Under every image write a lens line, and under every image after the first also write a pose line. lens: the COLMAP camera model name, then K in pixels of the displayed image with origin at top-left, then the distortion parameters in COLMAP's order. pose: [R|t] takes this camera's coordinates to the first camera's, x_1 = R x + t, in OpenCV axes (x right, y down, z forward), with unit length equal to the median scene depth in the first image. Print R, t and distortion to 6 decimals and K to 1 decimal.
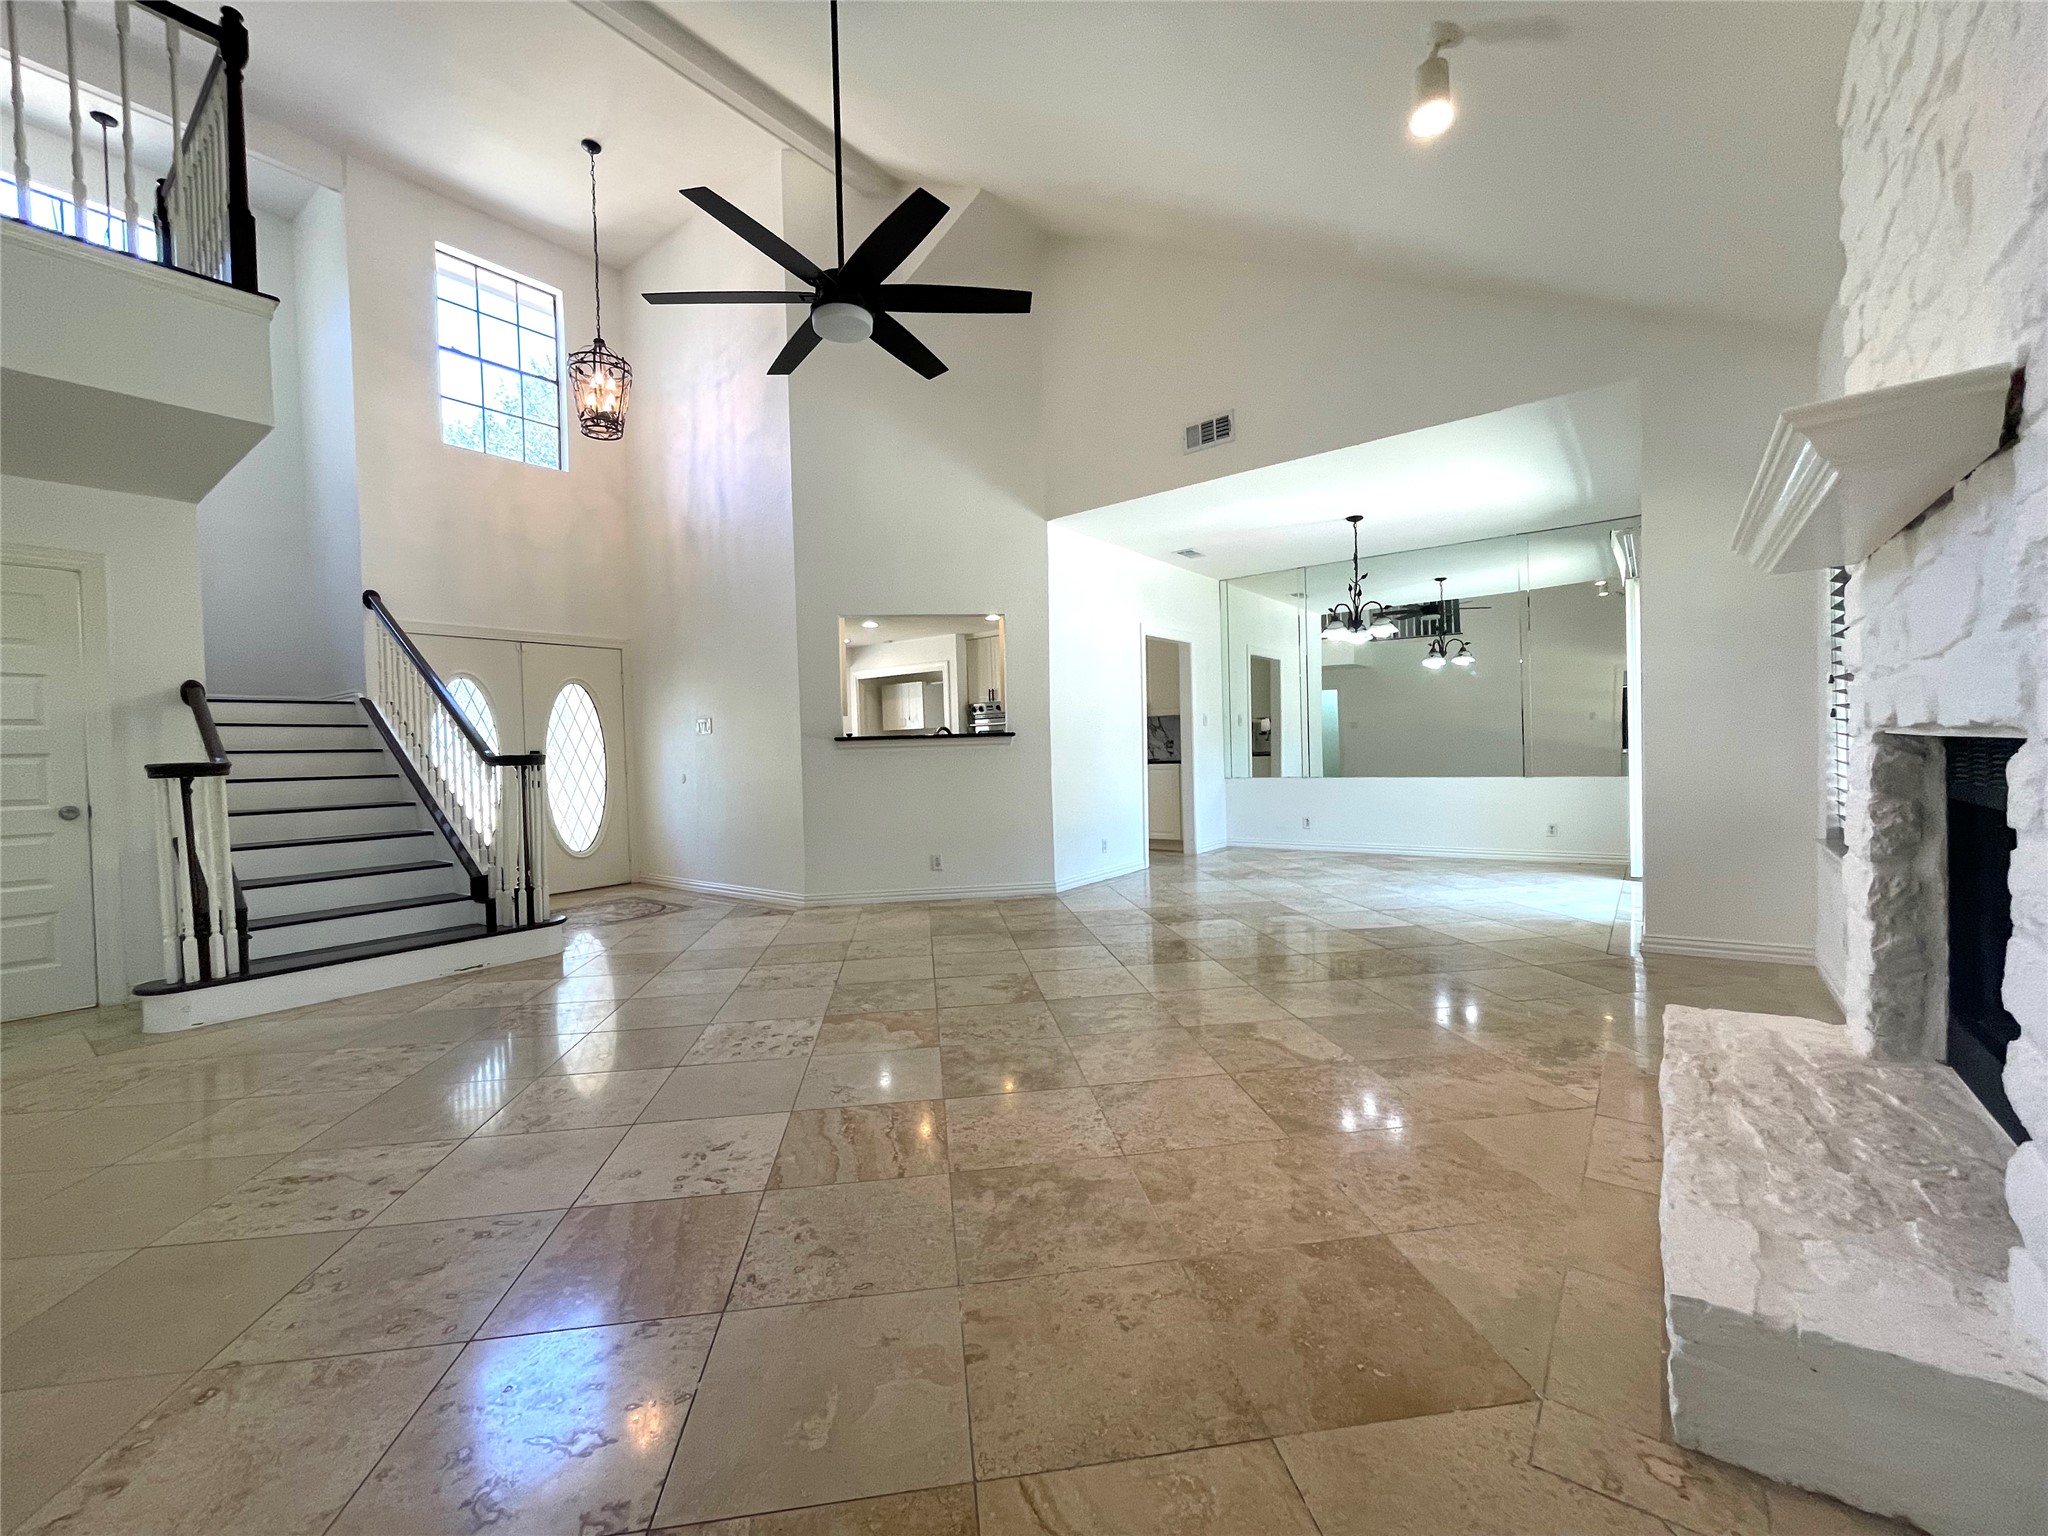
lens RADIAL K [[836.4, 0, 1024.1], [0, 836.4, 761.3], [0, 0, 1]] dist [-0.001473, 0.001188]
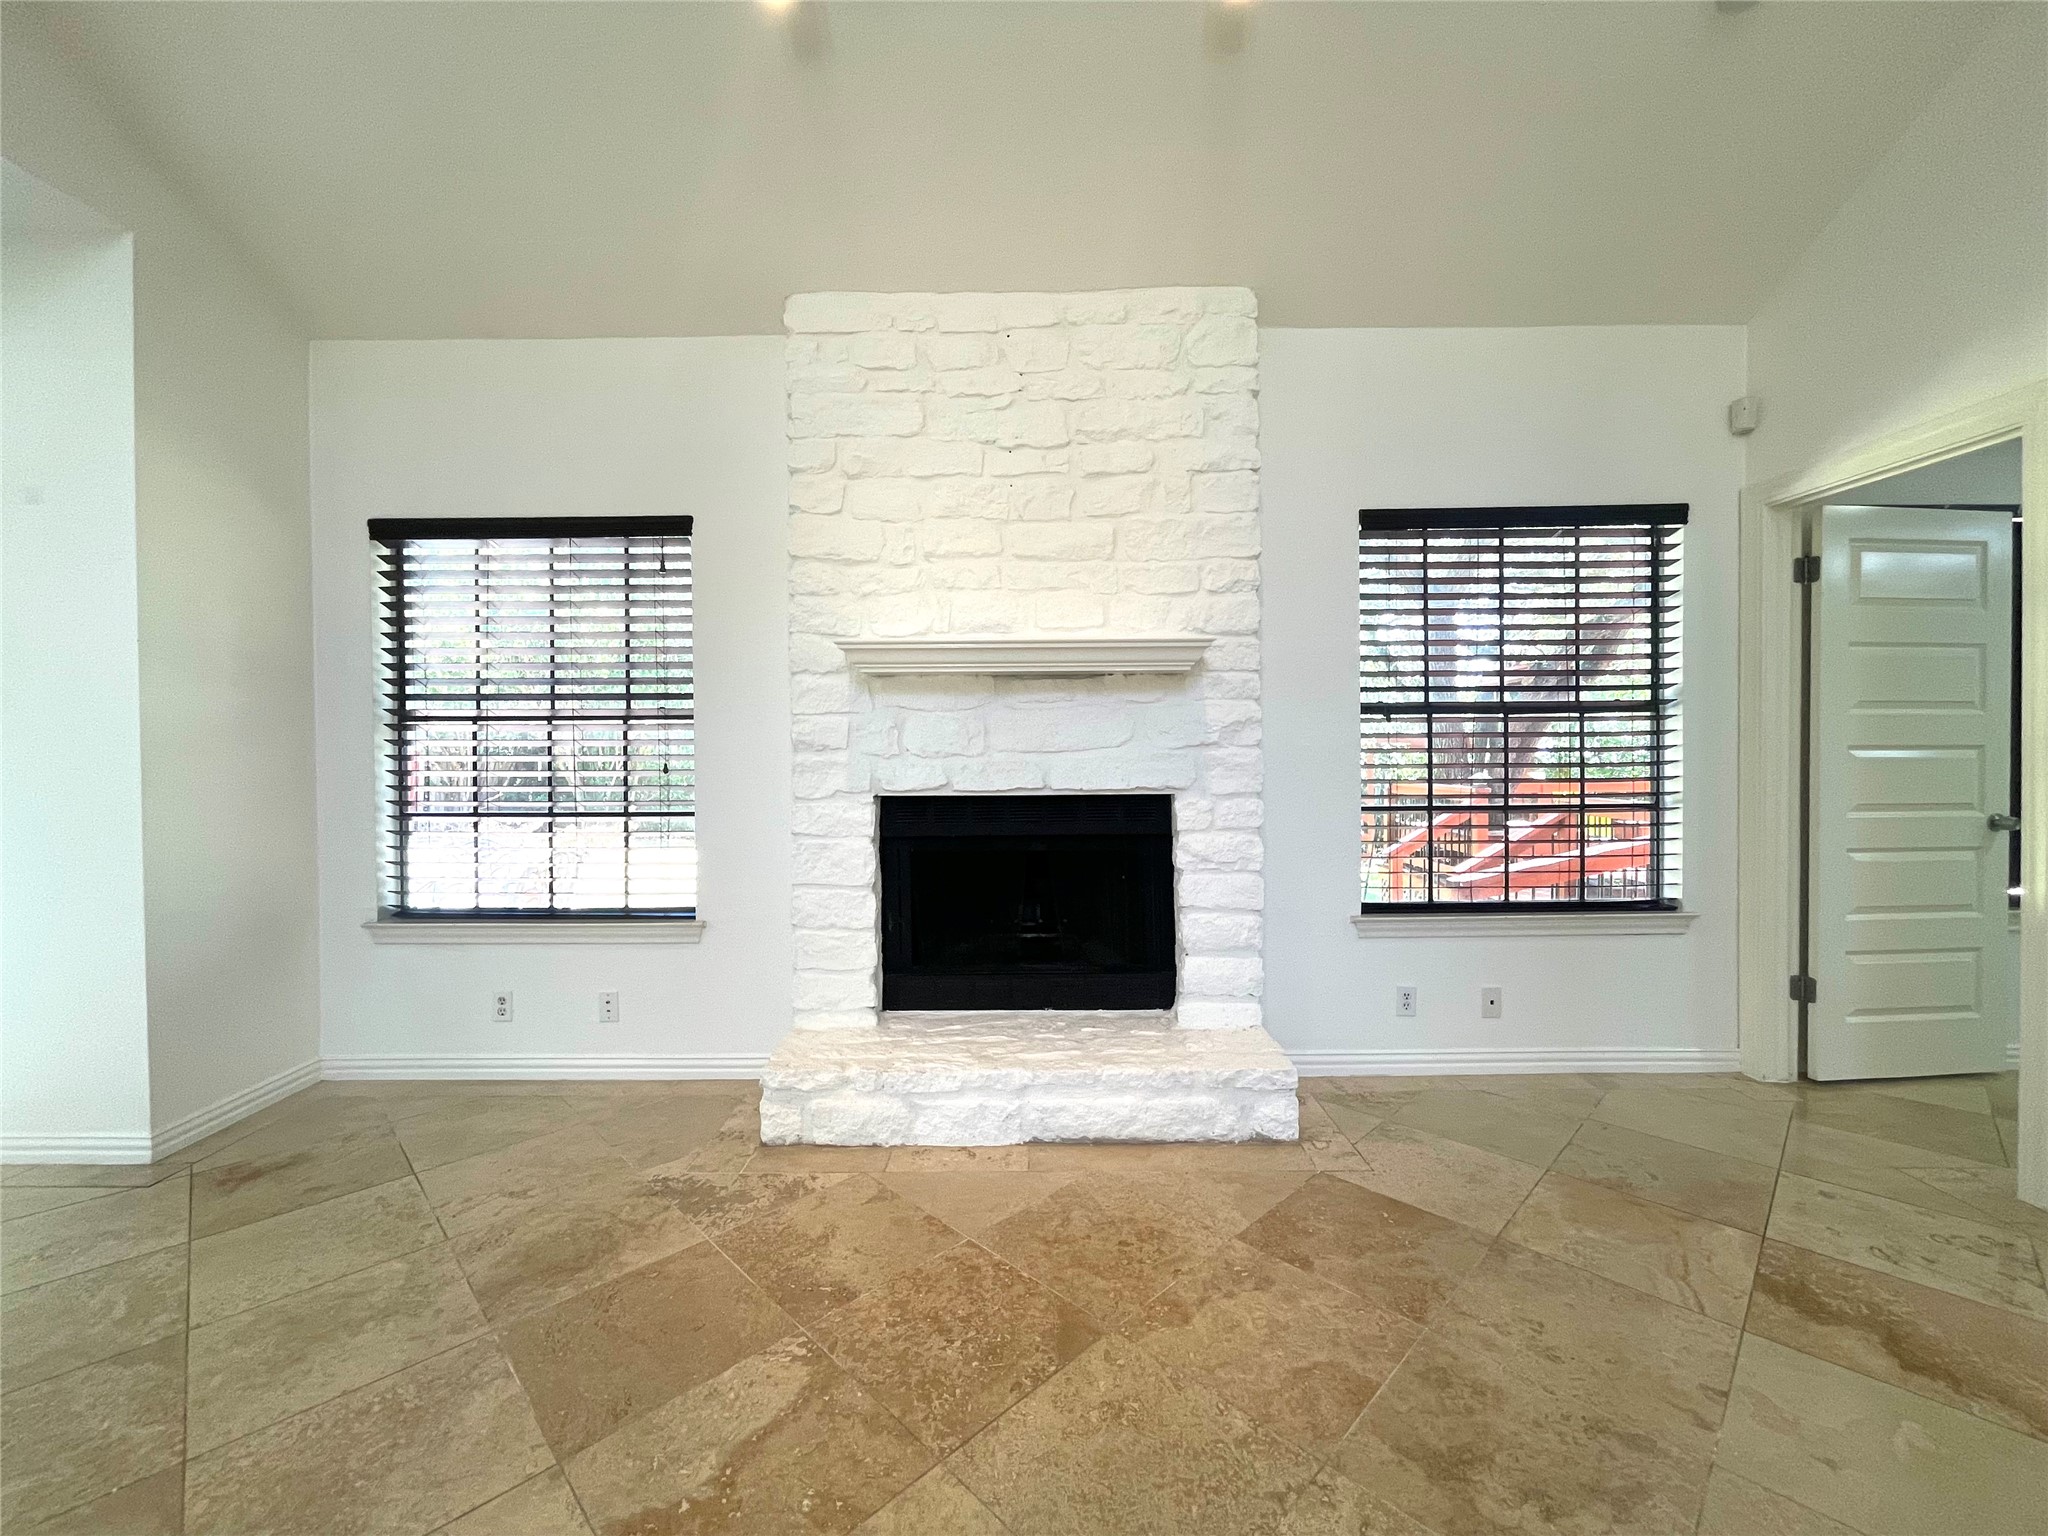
lens RADIAL K [[836.4, 0, 1031.7], [0, 836.4, 767.5], [0, 0, 1]] dist [-0.001473, 0.001188]
pose [[-0.606362, 0.023213, 0.794850, -0.190993], [0.040407, 0.999182, 0.001645, -0.050414], [-0.794161, 0.033115, -0.606804, 1.120307]]
